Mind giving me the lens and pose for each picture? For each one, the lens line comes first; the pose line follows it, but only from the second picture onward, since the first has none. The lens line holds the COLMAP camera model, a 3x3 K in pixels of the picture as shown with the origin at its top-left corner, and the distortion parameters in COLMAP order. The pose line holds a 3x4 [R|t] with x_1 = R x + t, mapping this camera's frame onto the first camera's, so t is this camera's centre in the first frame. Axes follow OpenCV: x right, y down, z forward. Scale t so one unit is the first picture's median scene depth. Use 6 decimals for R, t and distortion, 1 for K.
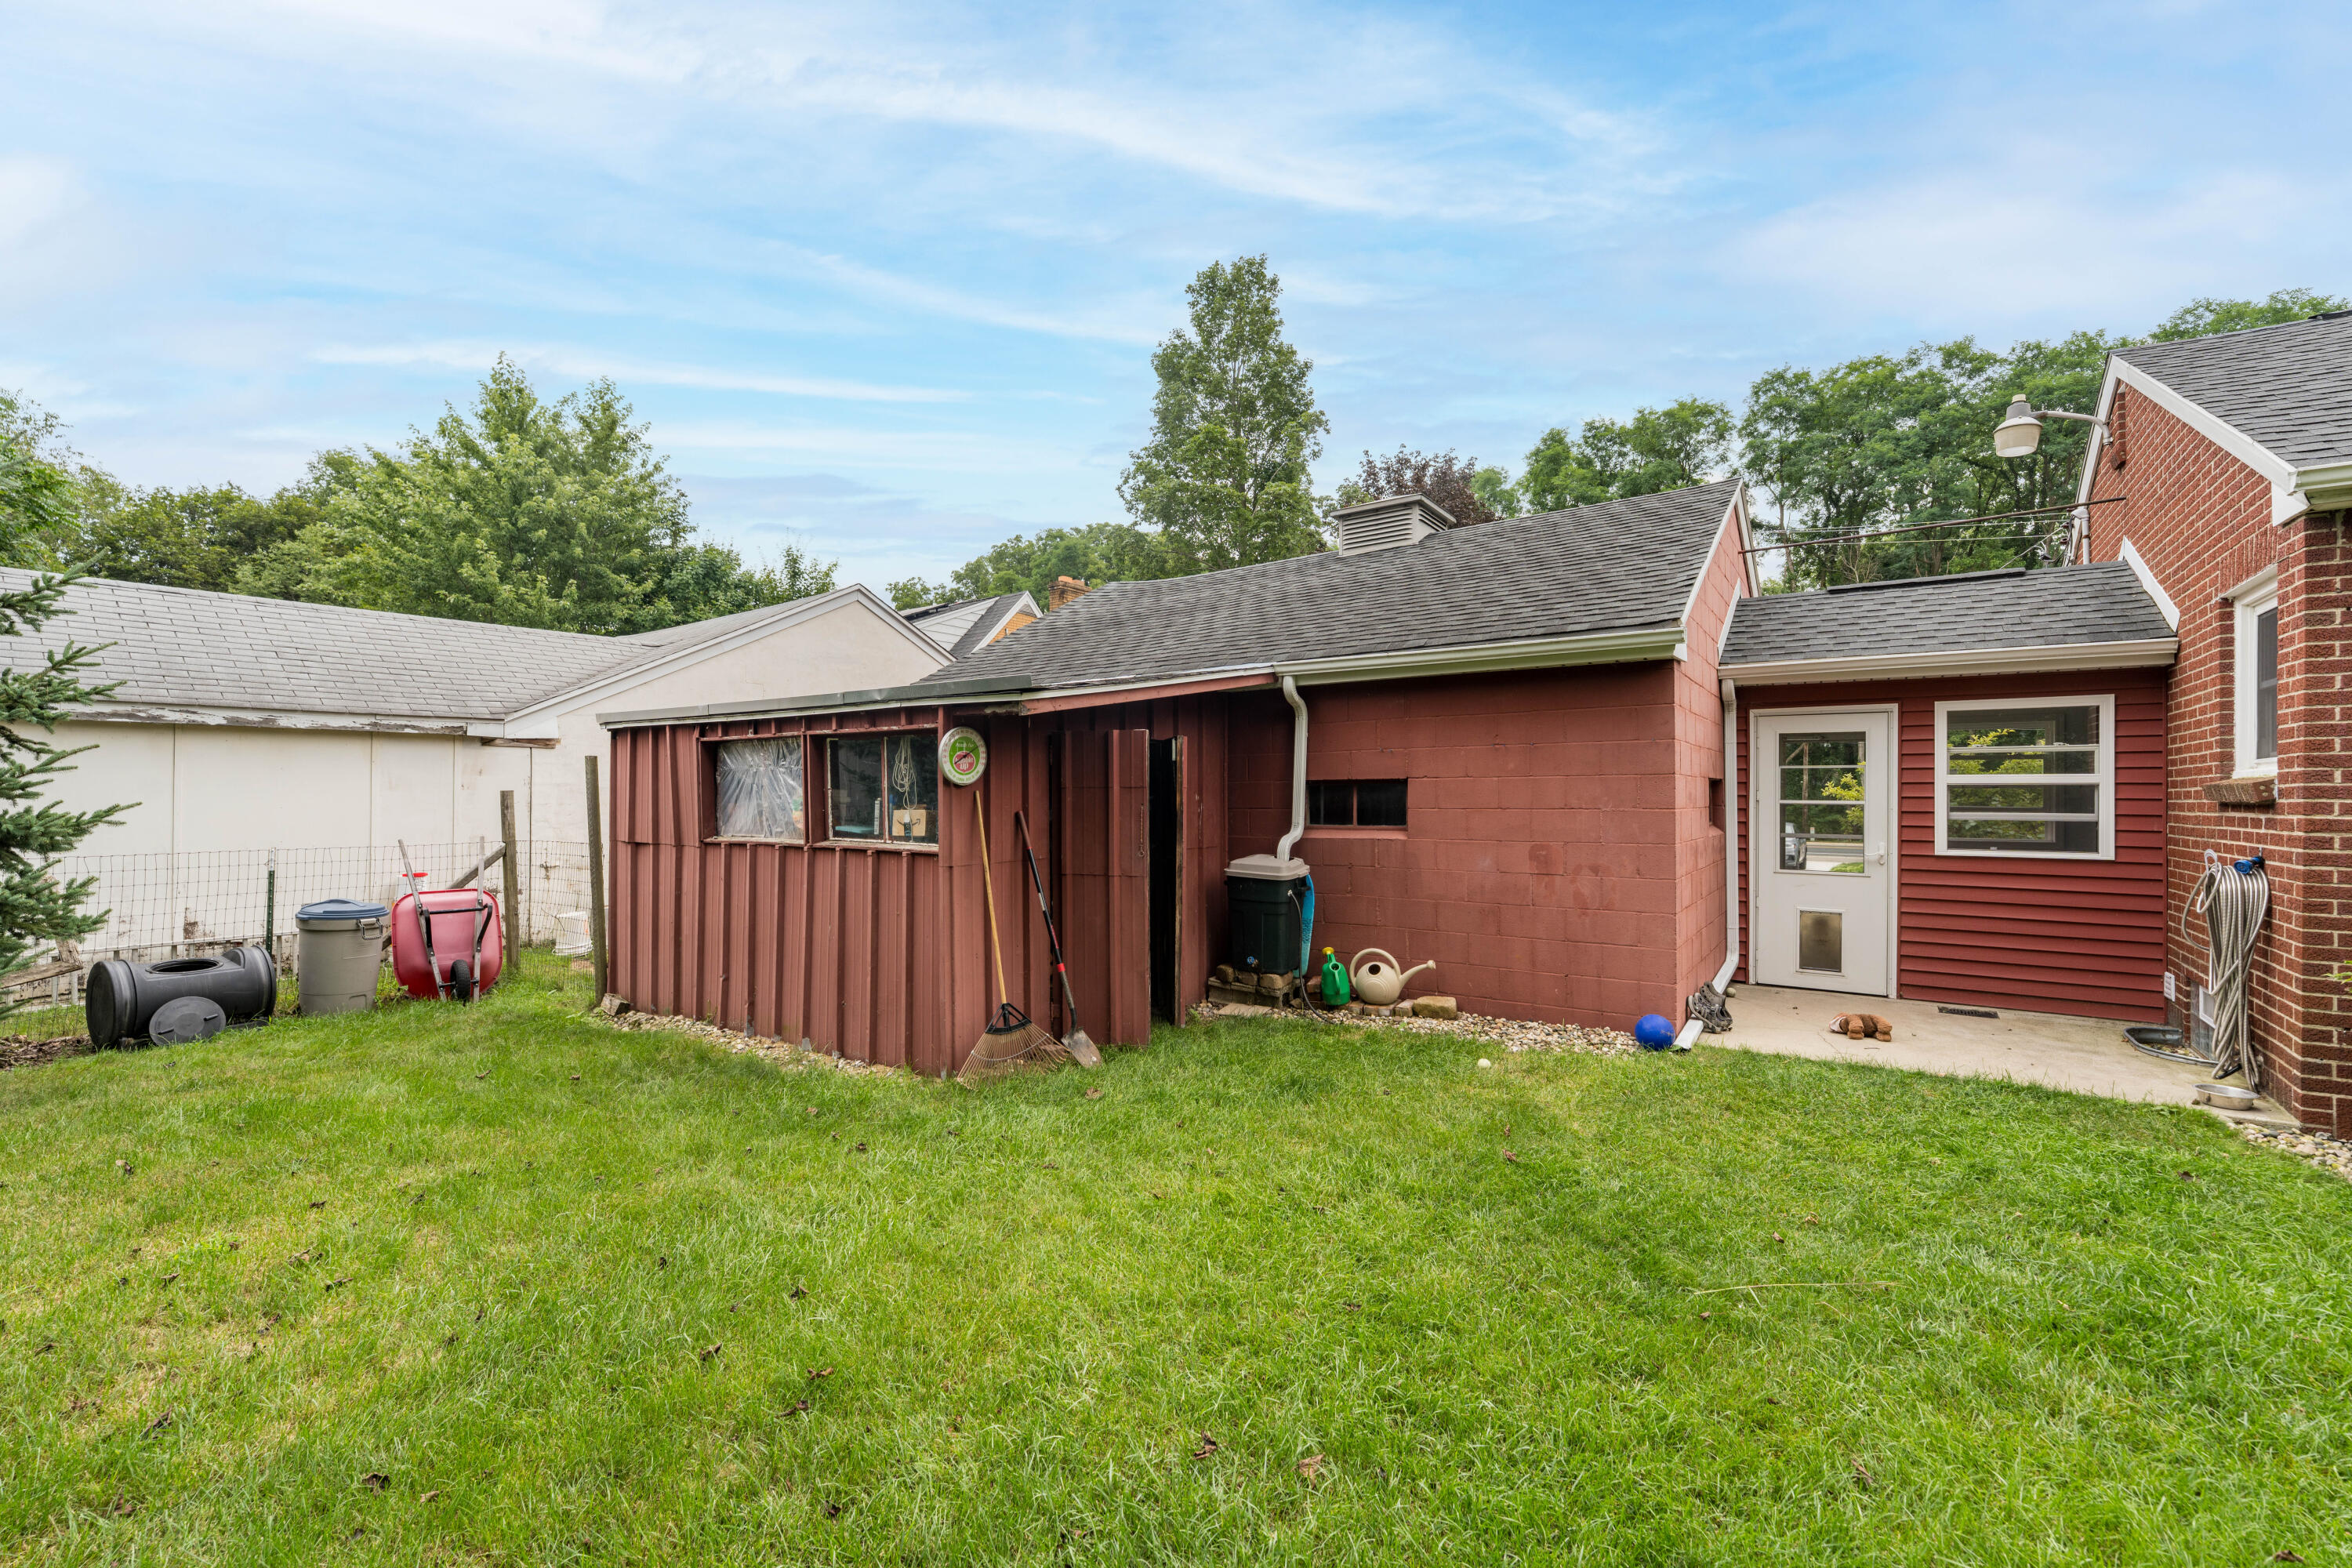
lens RADIAL K [[969.7, 0, 1165.7], [0, 969.7, 783.1], [0, 0, 1]] dist [-0.002596, 0.000468]
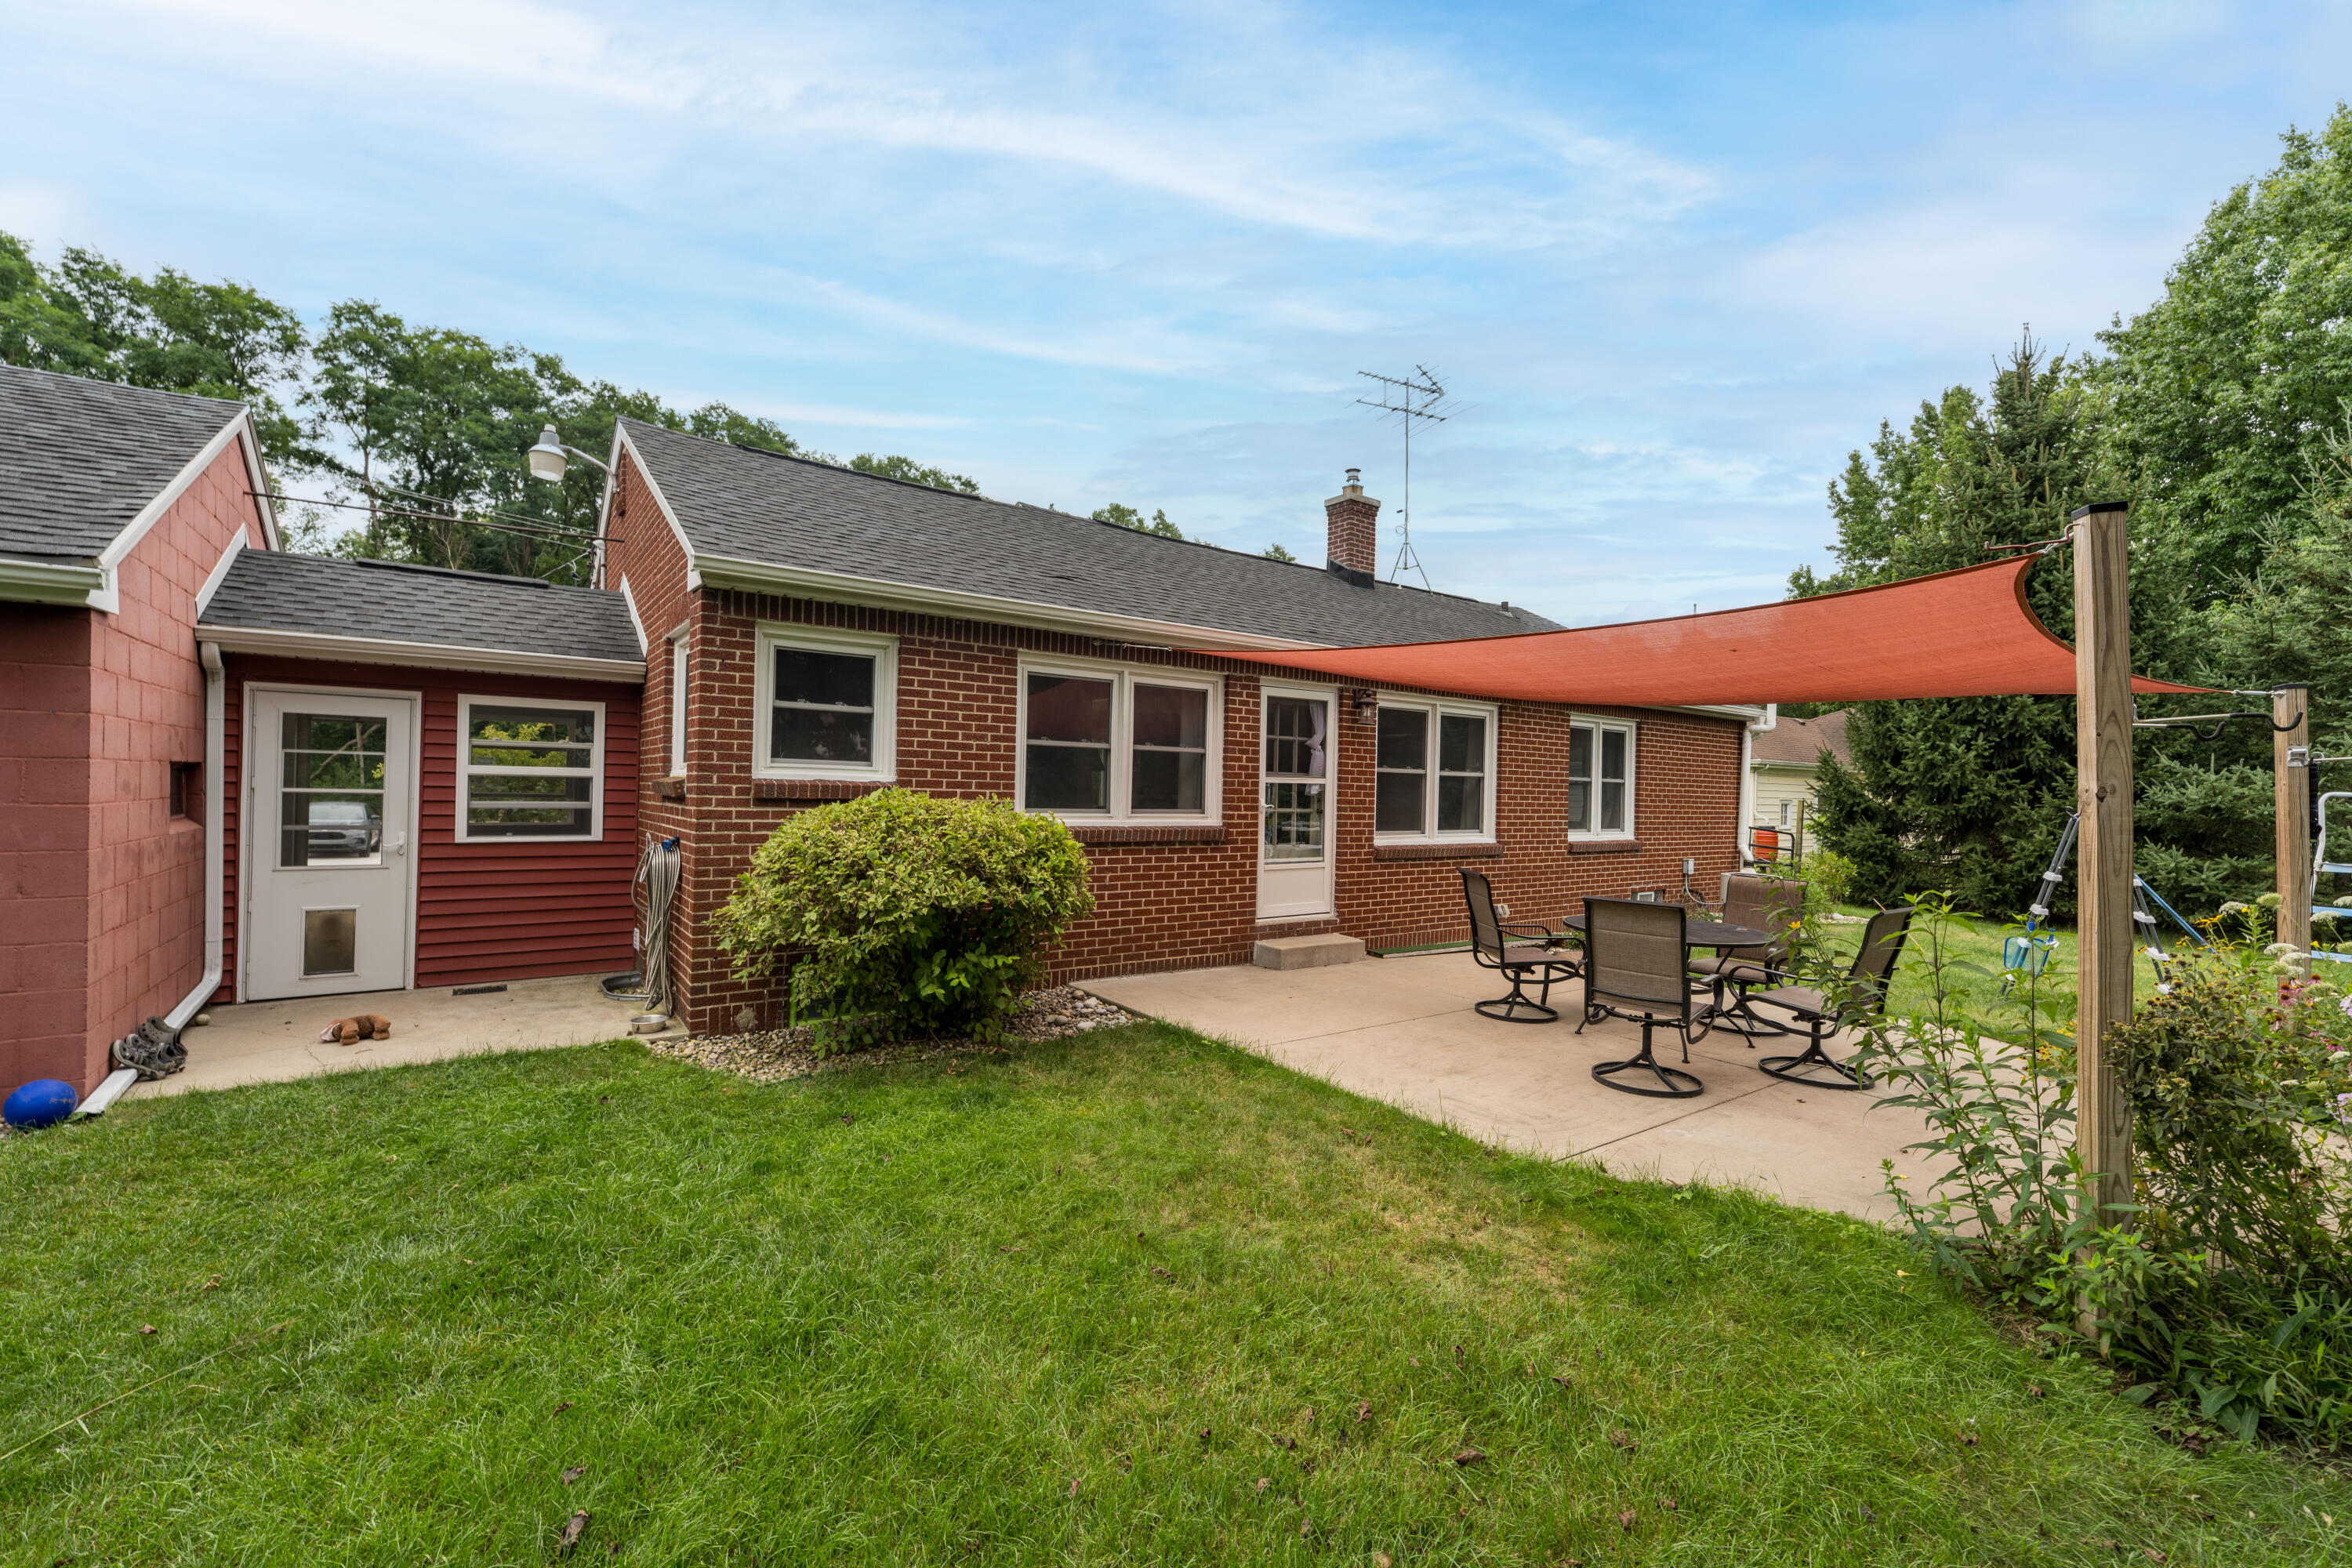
lens RADIAL K [[969.7, 0, 1173.9], [0, 969.7, 775.2], [0, 0, 1]] dist [-0.002596, 0.000468]
pose [[0.309005, 0.016750, 0.950913, 0.051788], [-0.033134, 0.999428, -0.006838, -0.015437], [-0.950483, -0.029395, 0.309383, -0.040586]]
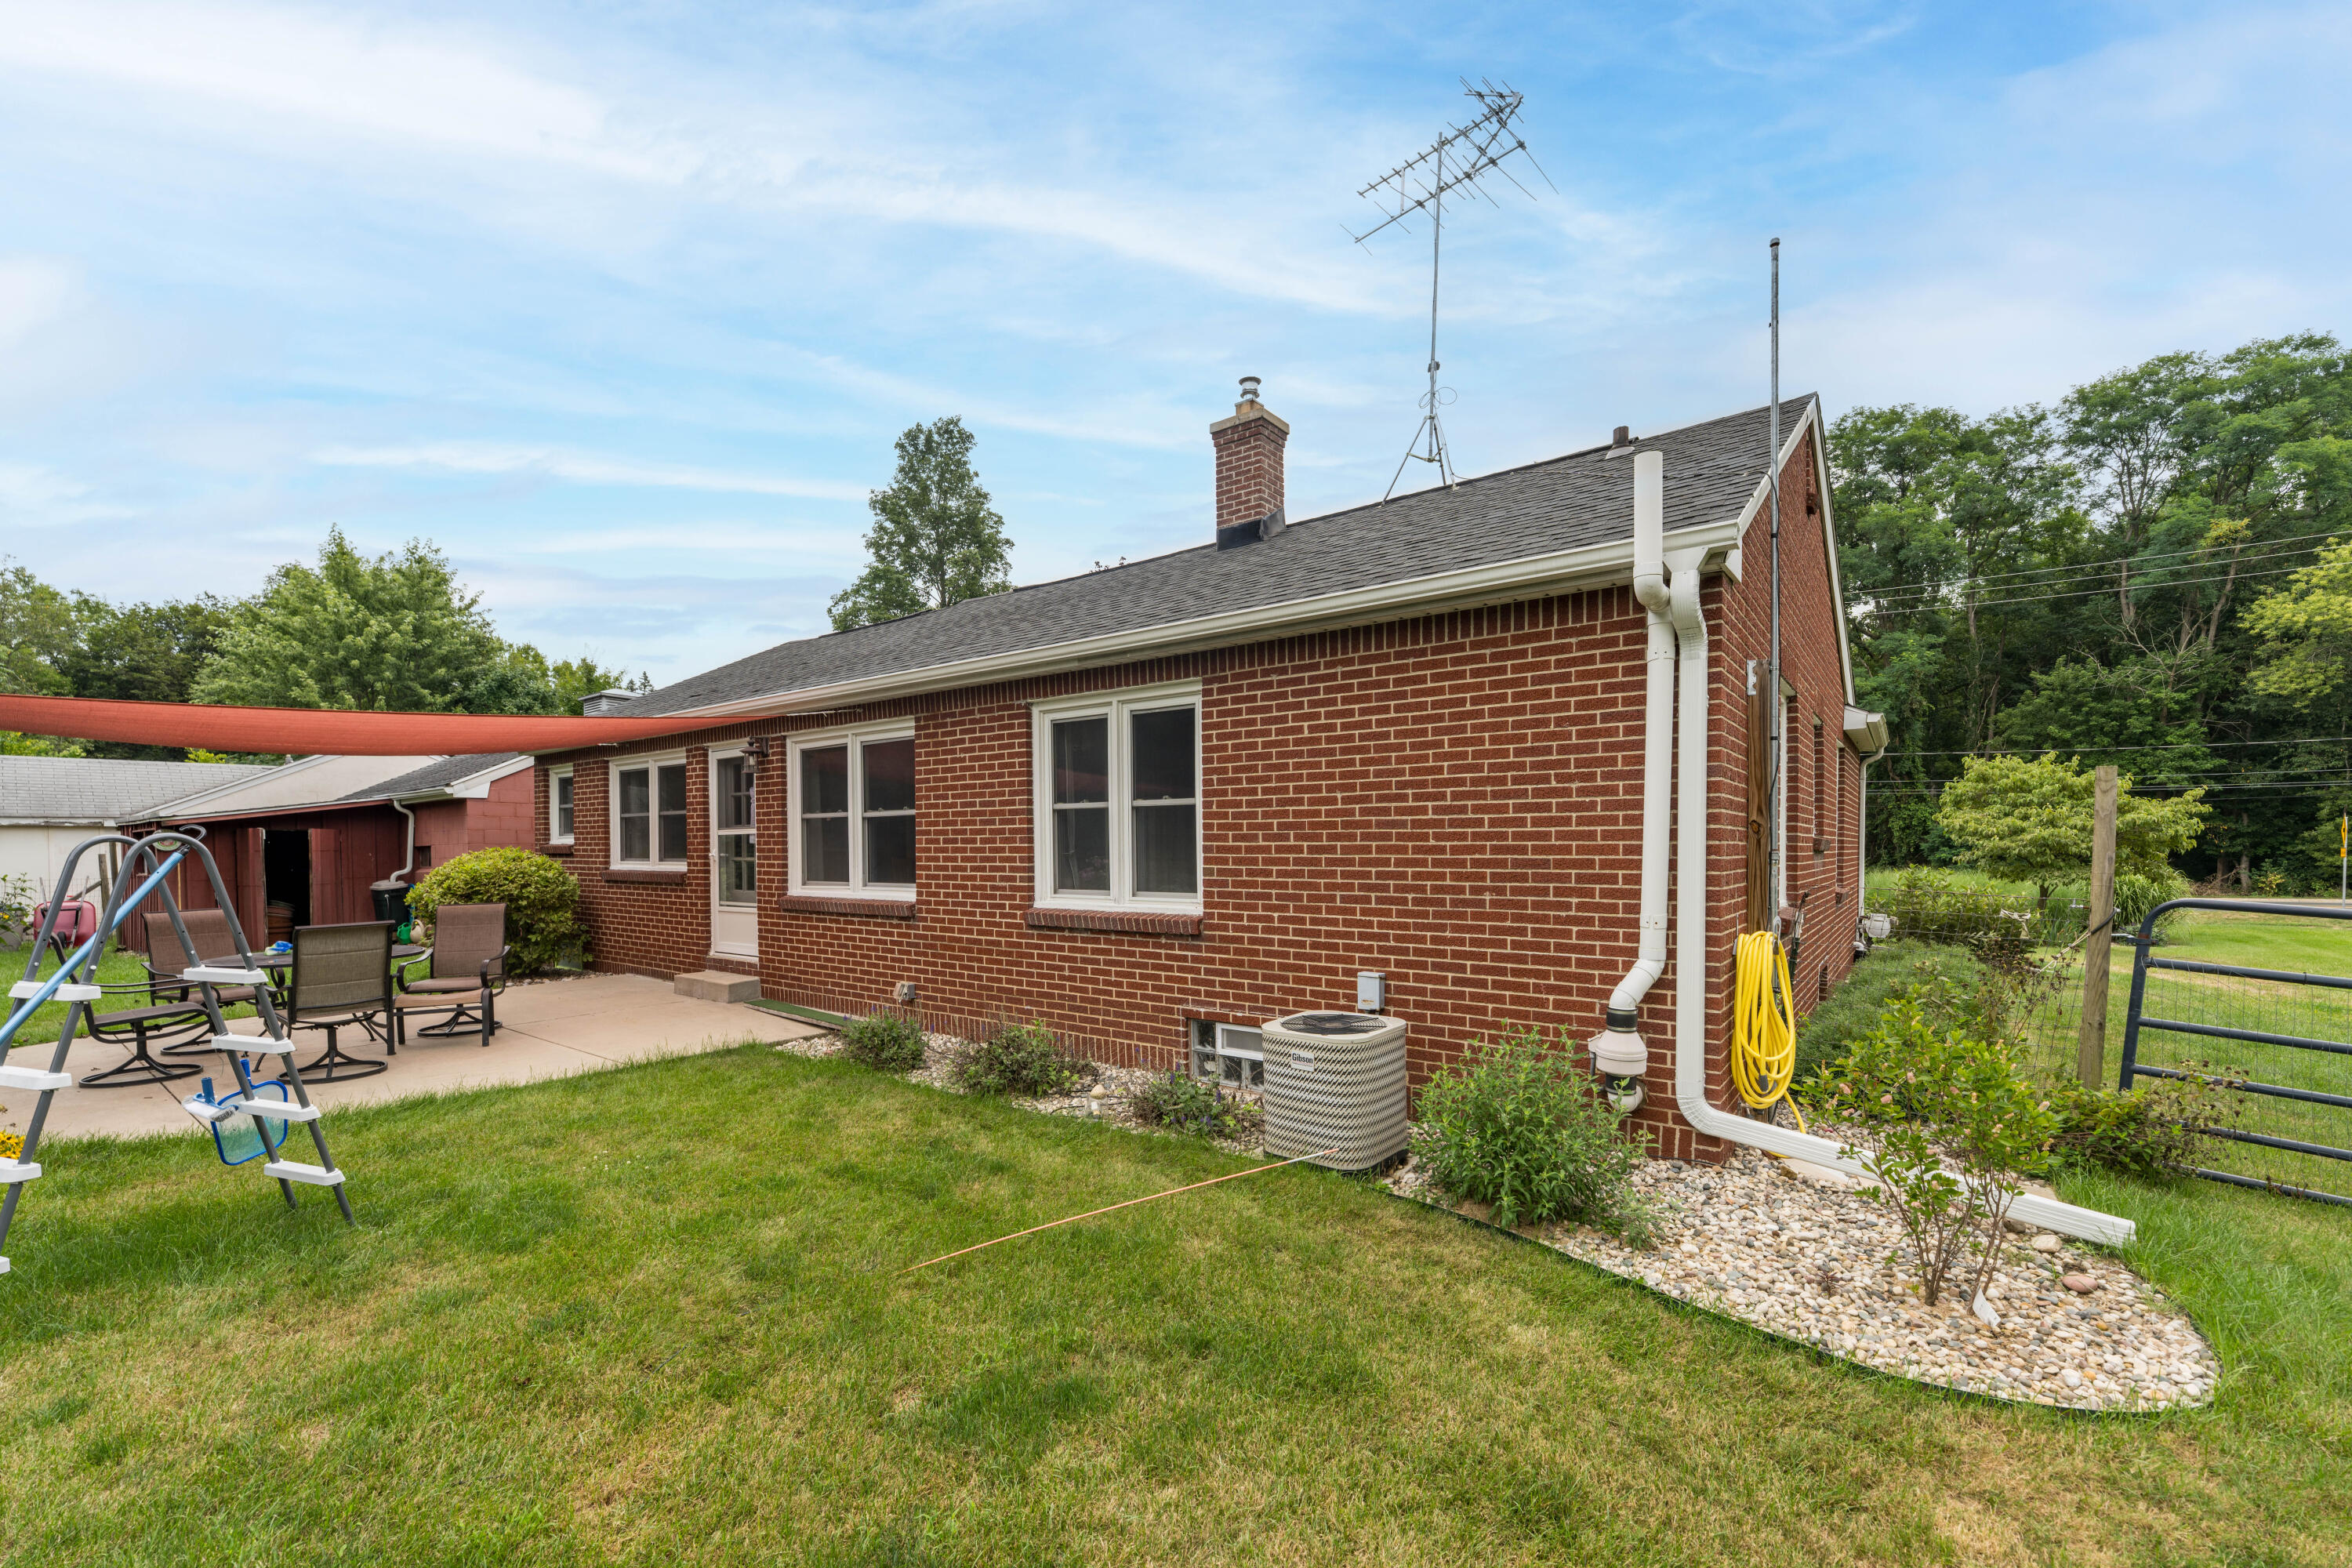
lens RADIAL K [[969.7, 0, 1207.7], [0, 969.7, 859.1], [0, 0, 1]] dist [-0.002596, 0.000468]
pose [[0.999674, -0.009736, -0.023600, 2.086234], [0.010362, 0.999594, 0.026551, -0.013988], [0.023332, -0.026787, 0.999369, -1.222509]]
